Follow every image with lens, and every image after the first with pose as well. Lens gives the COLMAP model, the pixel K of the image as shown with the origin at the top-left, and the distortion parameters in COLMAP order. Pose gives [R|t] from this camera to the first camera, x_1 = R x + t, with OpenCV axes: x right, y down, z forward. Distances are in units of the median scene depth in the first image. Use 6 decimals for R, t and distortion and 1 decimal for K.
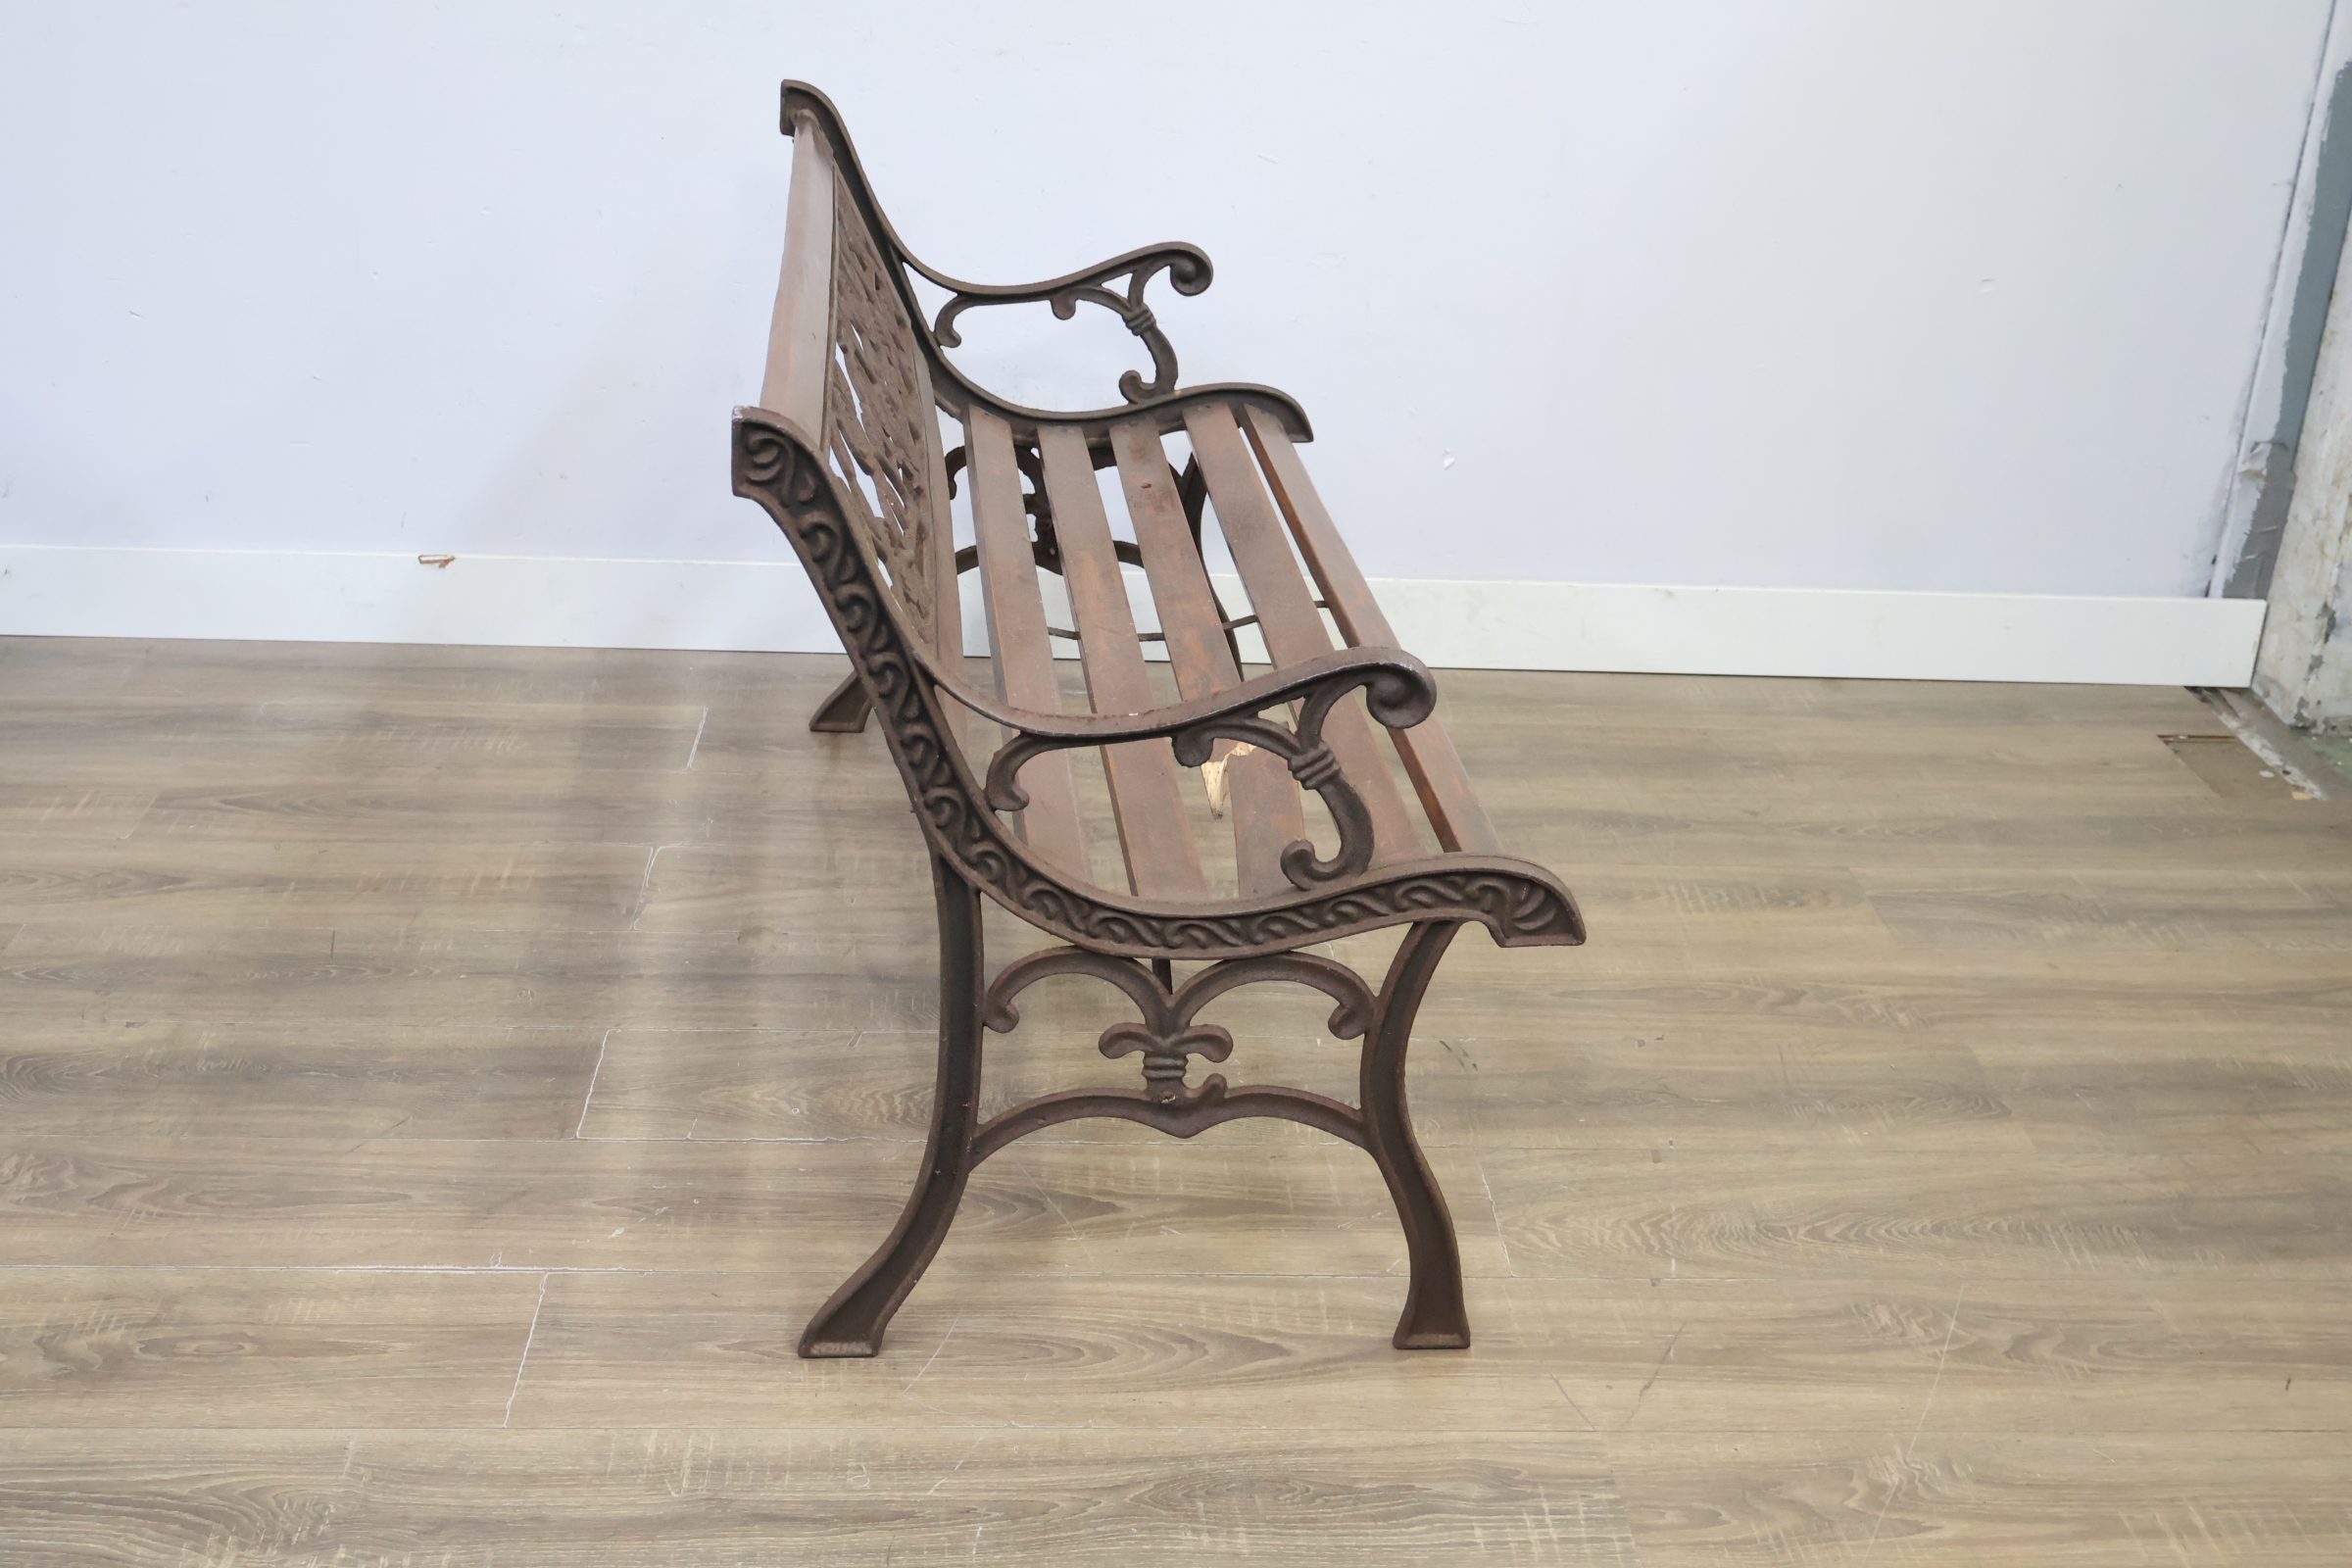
lens RADIAL K [[2639.4, 0, 1184.0], [0, 2639.4, 777.9], [0, 0, 1]] dist [0.001753, 0.000000]
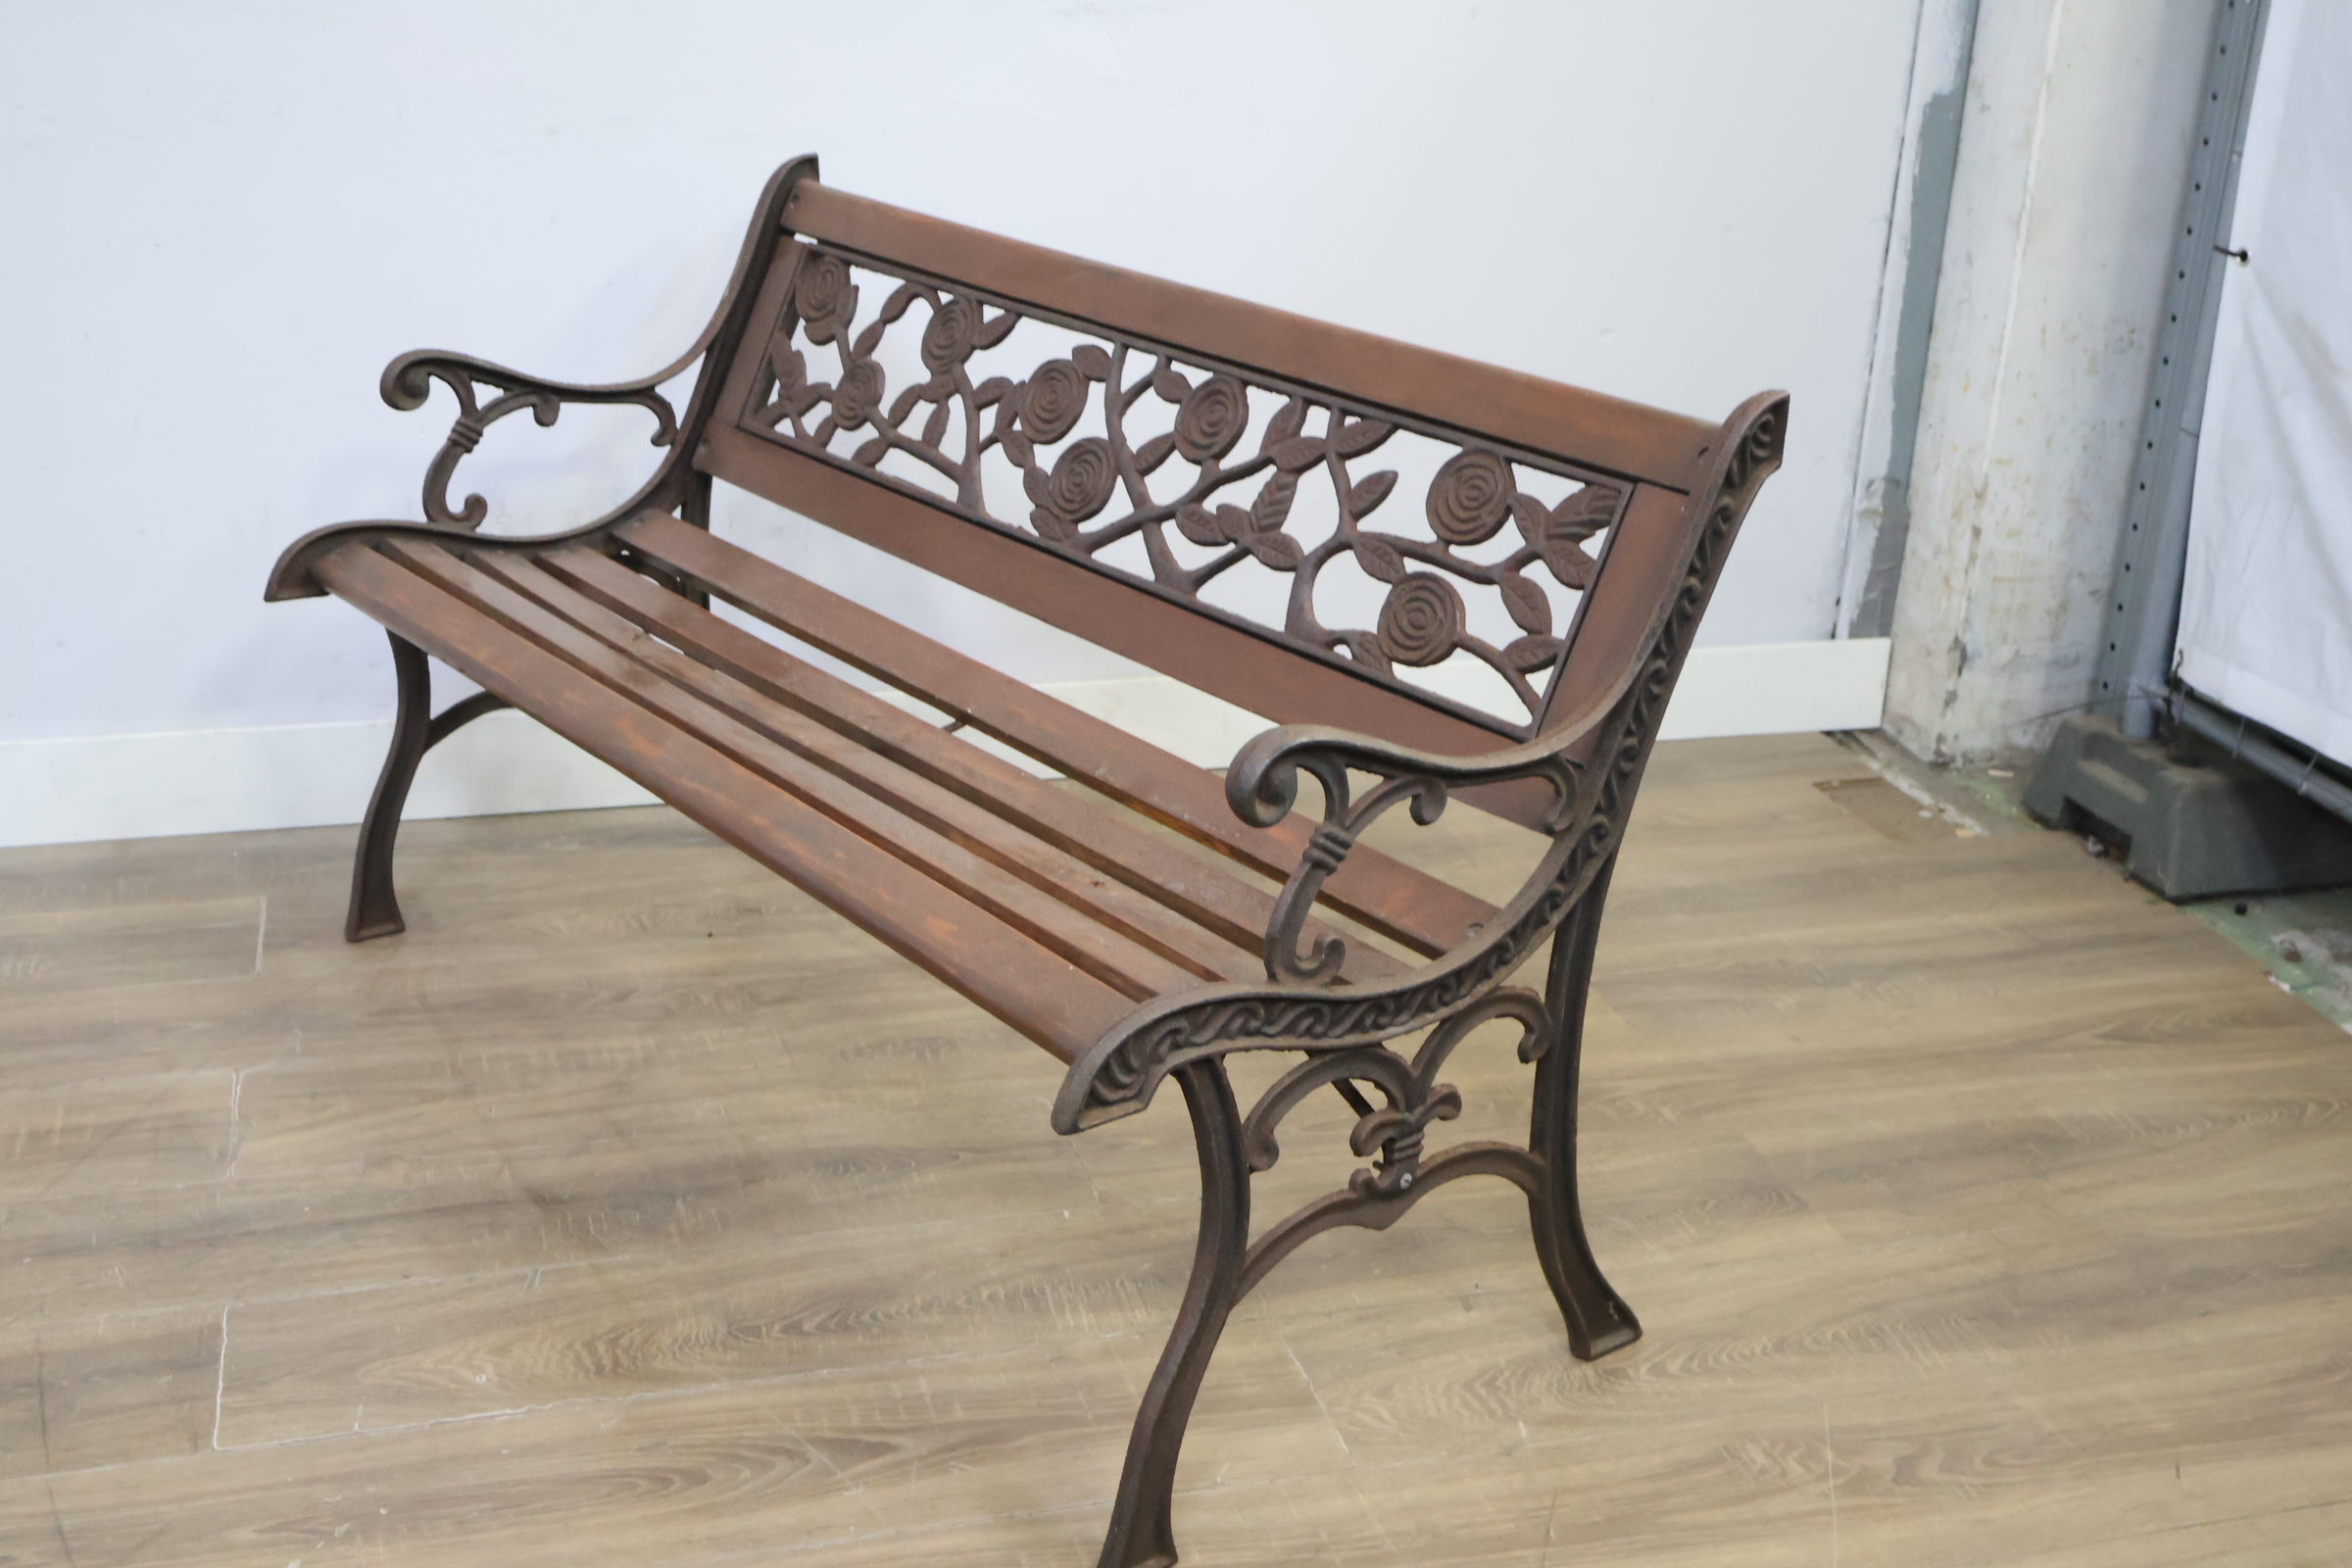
lens RADIAL K [[2639.4, 0, 1171.4], [0, 2639.4, 787.1], [0, 0, 1]] dist [0.001753, 0.000000]
pose [[0.974869, -0.086469, 0.205315, -0.083314], [0.092985, 0.995418, -0.022288, -0.020001], [-0.202447, 0.040819, 0.978442, 0.120367]]
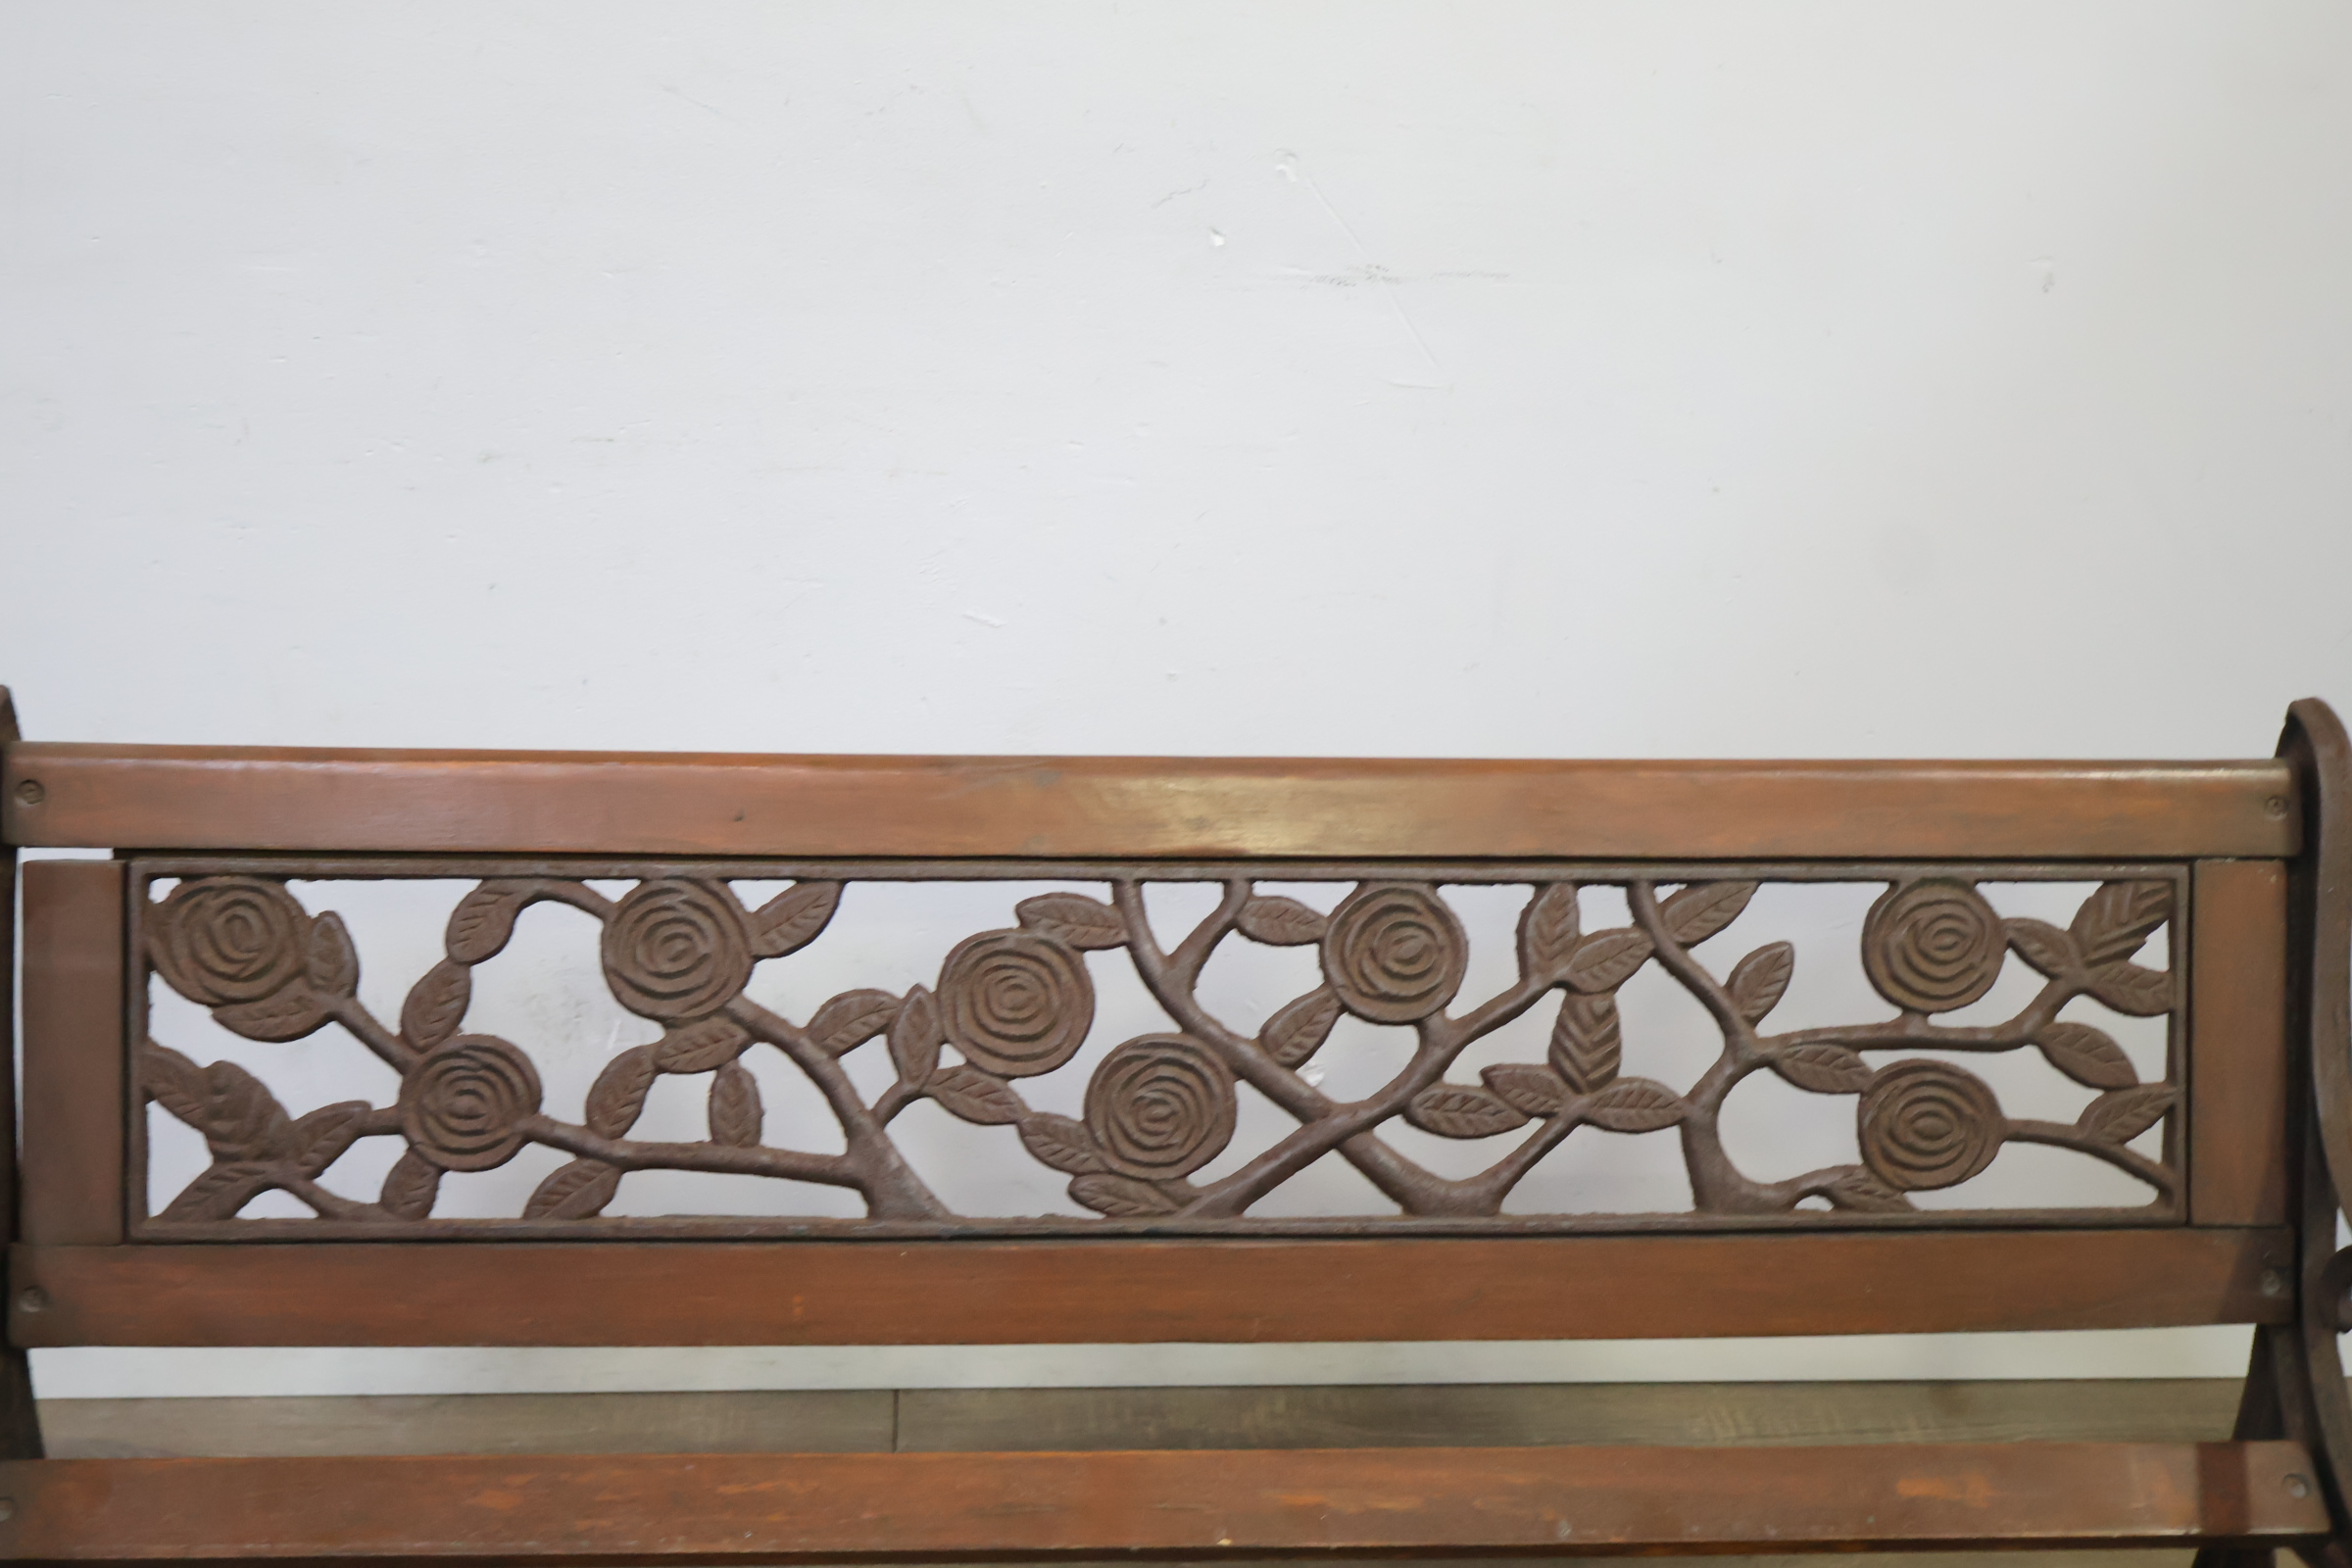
lens RADIAL K [[2639.4, 0, 1158.3], [0, 2639.4, 792.2], [0, 0, 1]] dist [0.001753, 0.000000]
pose [[0.999888, -0.011538, 0.009568, 0.080219], [0.011117, 0.999016, 0.042935, -0.278032], [-0.010054, -0.042824, 0.999032, 0.541377]]
